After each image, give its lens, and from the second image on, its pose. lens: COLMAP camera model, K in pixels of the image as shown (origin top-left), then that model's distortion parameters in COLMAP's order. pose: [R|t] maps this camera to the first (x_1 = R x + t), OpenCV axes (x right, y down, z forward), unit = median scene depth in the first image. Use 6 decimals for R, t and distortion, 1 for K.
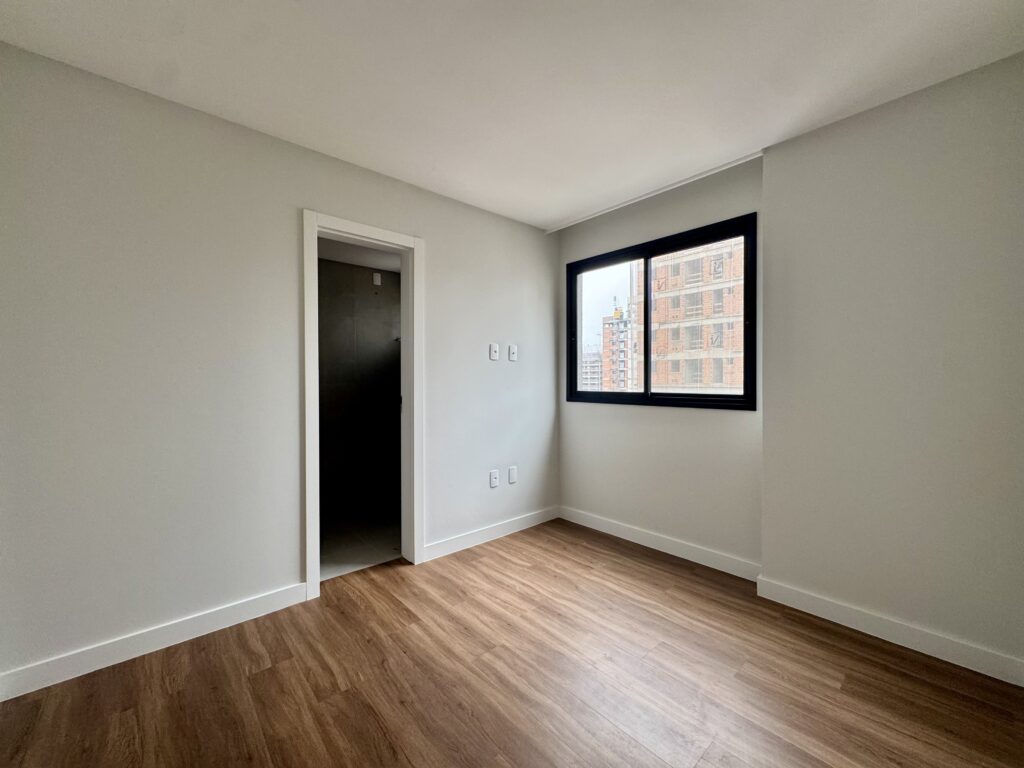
lens RADIAL K [[407.0, 0, 511.2], [0, 407.0, 379.3], [0, 0, 1]] dist [-0.003988, 0.000158]
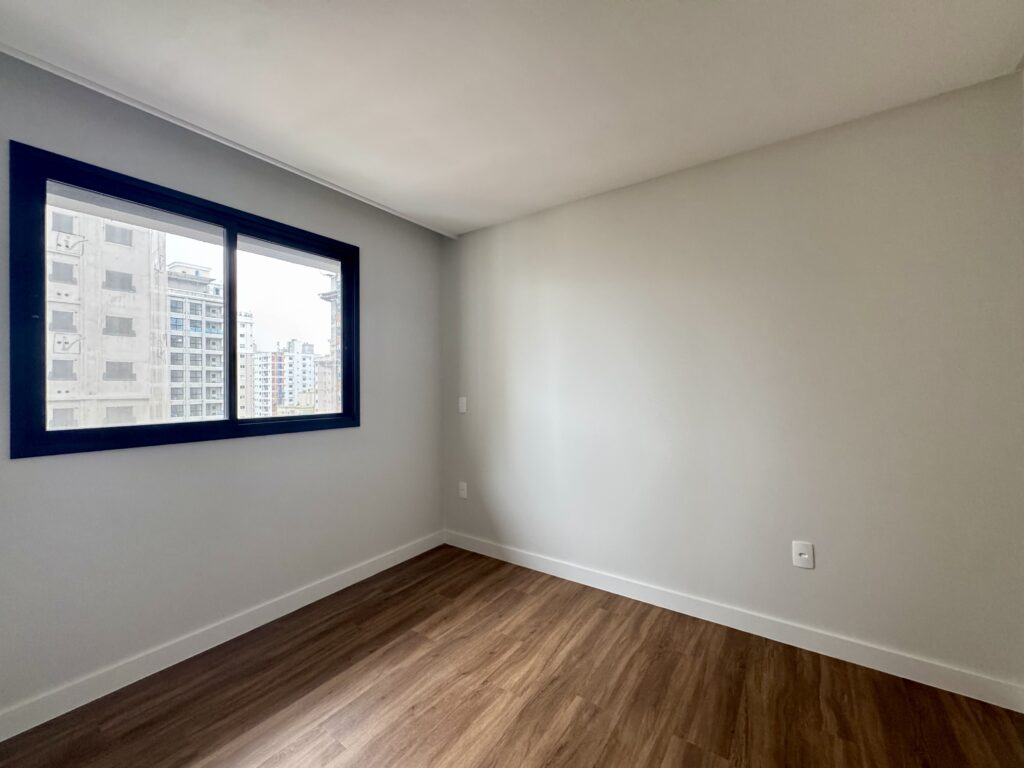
lens RADIAL K [[407.0, 0, 514.2], [0, 407.0, 387.5], [0, 0, 1]] dist [-0.003988, 0.000158]
pose [[-0.226356, 0.016681, 0.973902, -1.396715], [0.015610, 0.999787, -0.013496, -0.024290], [-0.973919, 0.012147, -0.226569, 1.471726]]
